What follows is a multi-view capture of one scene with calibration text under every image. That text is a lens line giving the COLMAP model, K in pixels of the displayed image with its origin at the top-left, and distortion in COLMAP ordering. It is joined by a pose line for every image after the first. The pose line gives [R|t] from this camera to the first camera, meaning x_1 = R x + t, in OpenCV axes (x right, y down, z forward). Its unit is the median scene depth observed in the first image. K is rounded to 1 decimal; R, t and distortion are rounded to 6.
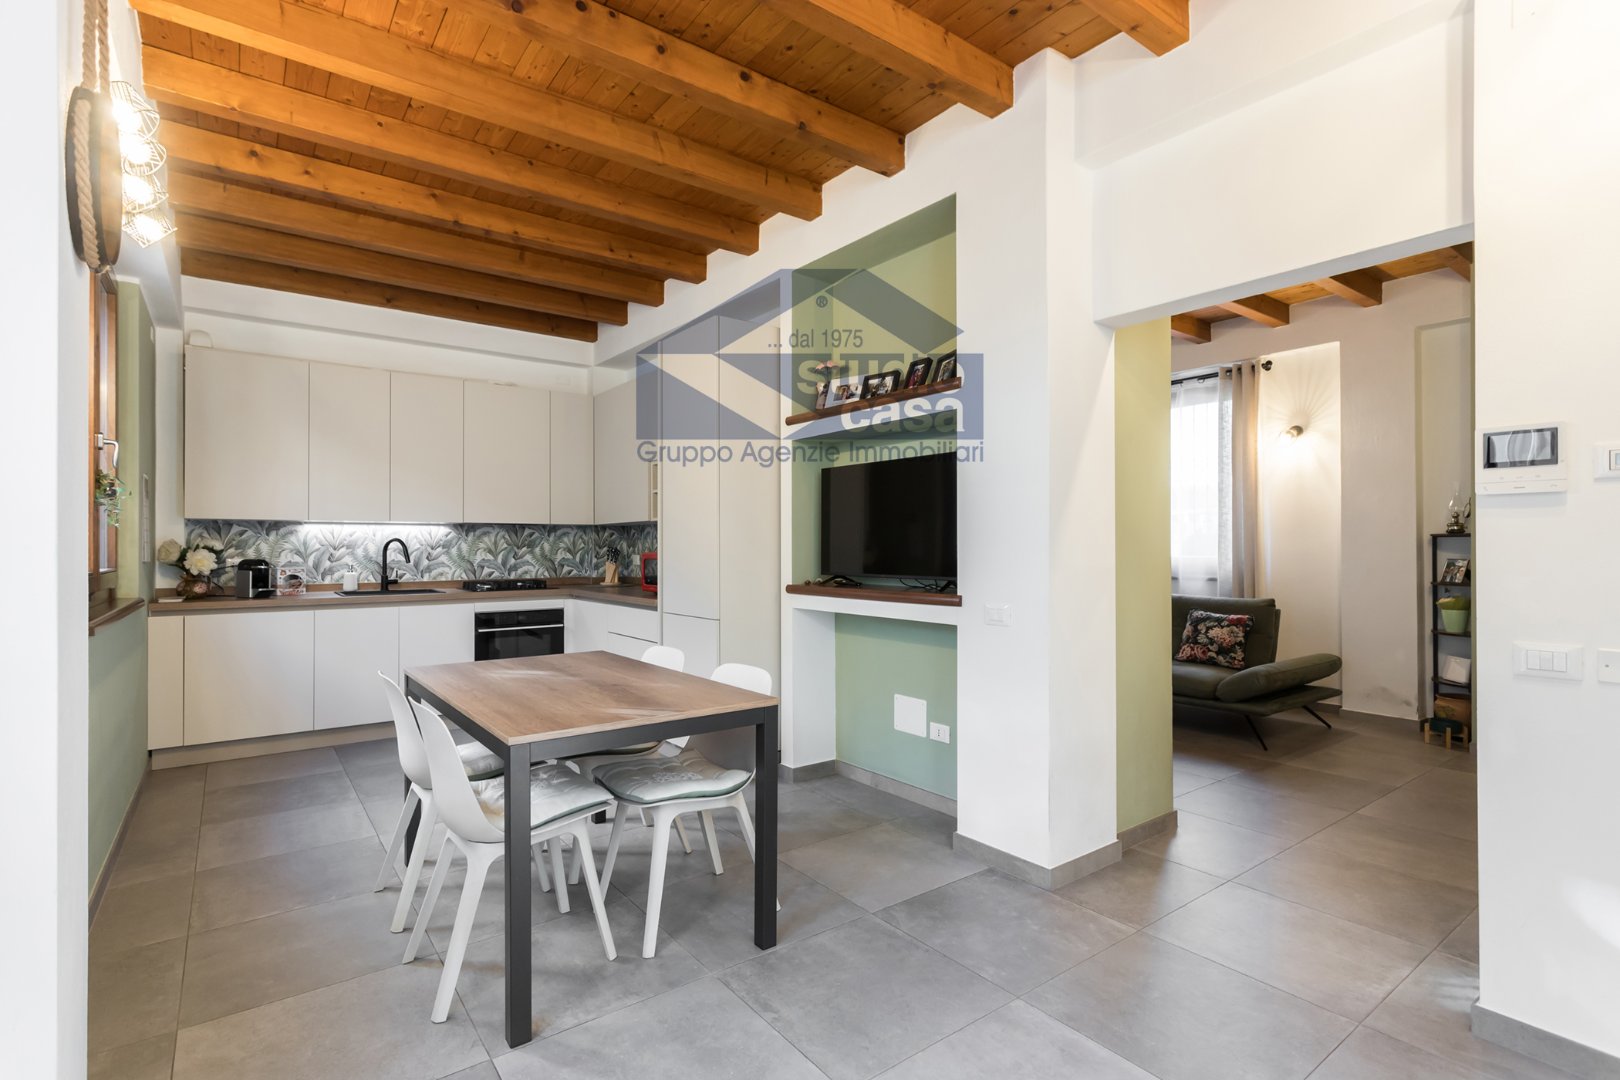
lens RADIAL K [[776.5, 0, 842.1], [0, 776.5, 542.0], [0, 0, 1]] dist [0.002539, 0.000306]
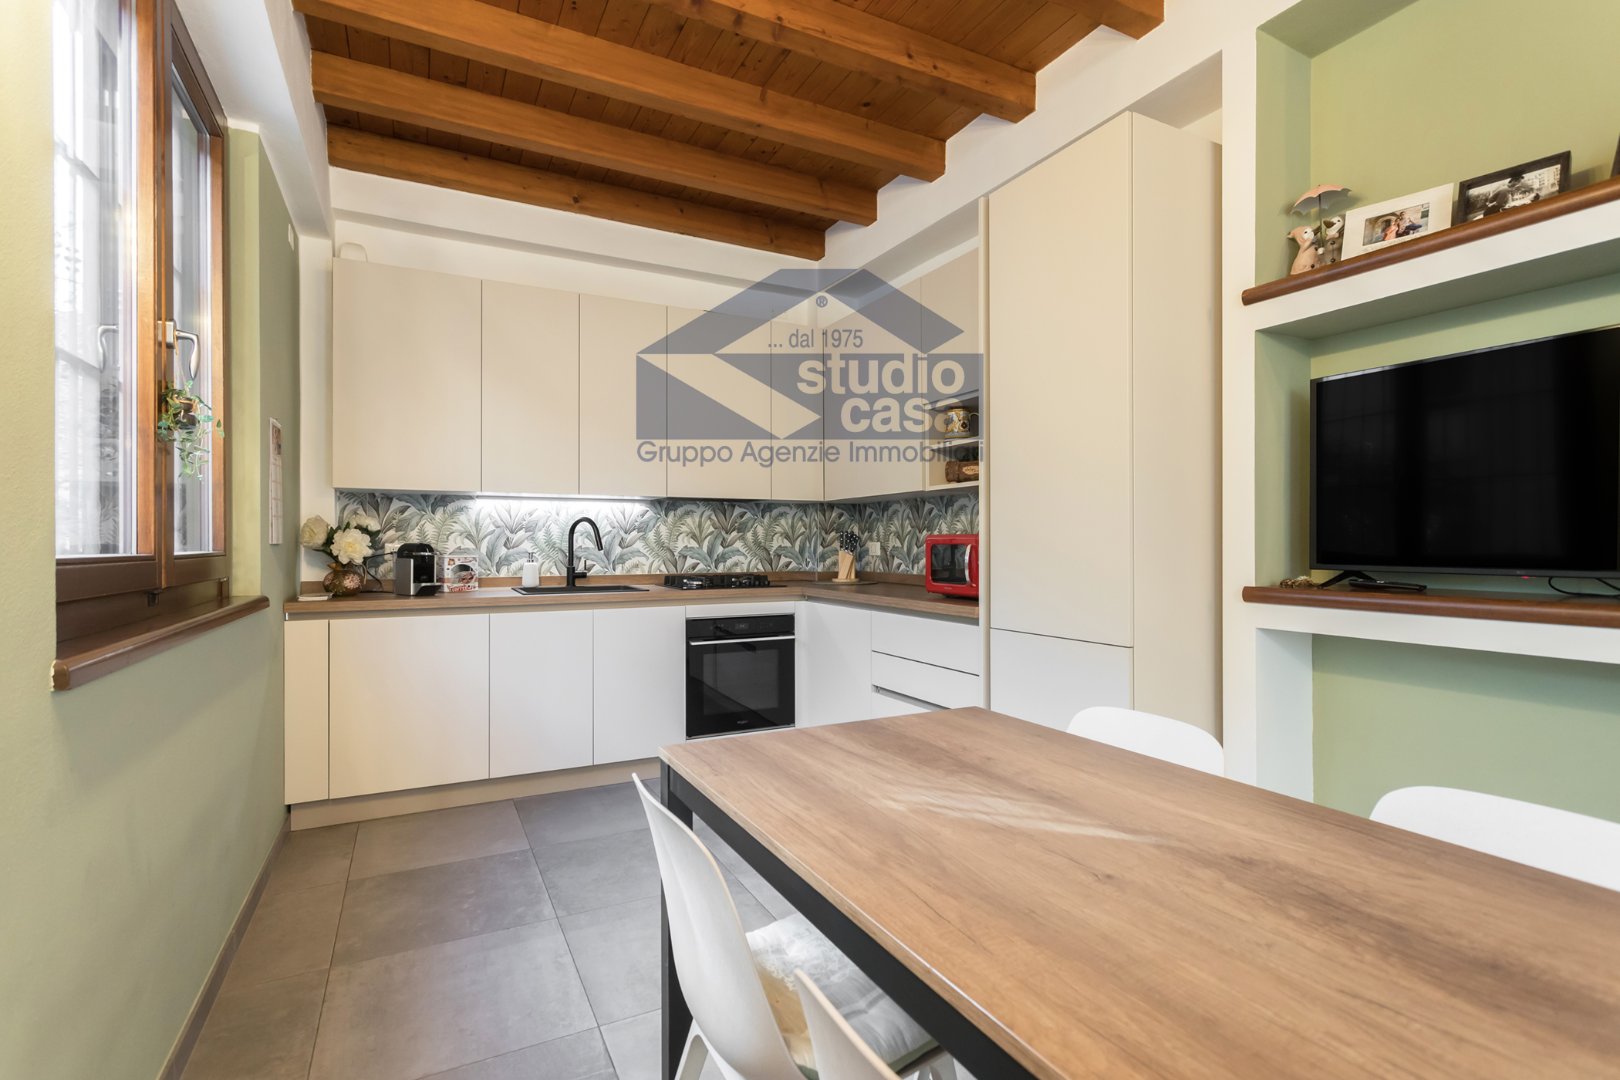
lens RADIAL K [[790.7, 0, 814.9], [0, 790.7, 542.4], [0, 0, 1]] dist [0.000463, 0.000557]
pose [[0.980615, 0.000818, -0.195943, -0.223175], [0.000395, 0.999981, 0.006152, 0.015976], [0.195944, -0.006110, 0.980596, 0.317388]]
